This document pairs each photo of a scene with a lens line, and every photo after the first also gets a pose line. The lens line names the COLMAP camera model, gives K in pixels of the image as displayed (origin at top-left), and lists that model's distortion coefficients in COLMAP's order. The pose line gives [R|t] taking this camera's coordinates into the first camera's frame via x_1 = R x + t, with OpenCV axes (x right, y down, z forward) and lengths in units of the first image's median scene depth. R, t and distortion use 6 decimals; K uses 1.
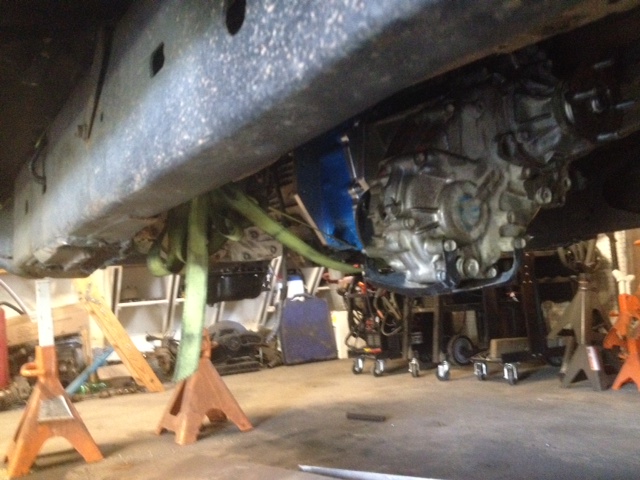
lens RADIAL K [[625.5, 0, 303.0], [0, 625.5, 241.0], [0, 0, 1]] dist [0.184706, -0.439411]
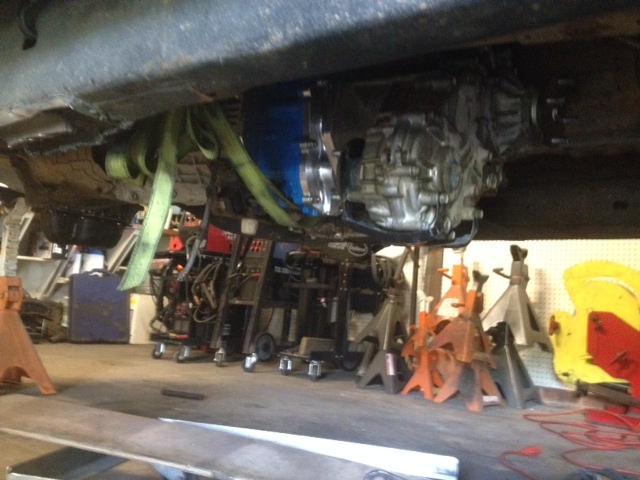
lens RADIAL K [[632.2, 0, 320.0], [0, 632.2, 240.0], [0, 0, 1]] dist [0.170052, -0.427114]
pose [[0.913306, 0.194512, 0.357823, -0.089551], [-0.189541, 0.980635, -0.049287, 0.044378], [-0.360481, -0.022808, 0.932488, 0.007946]]
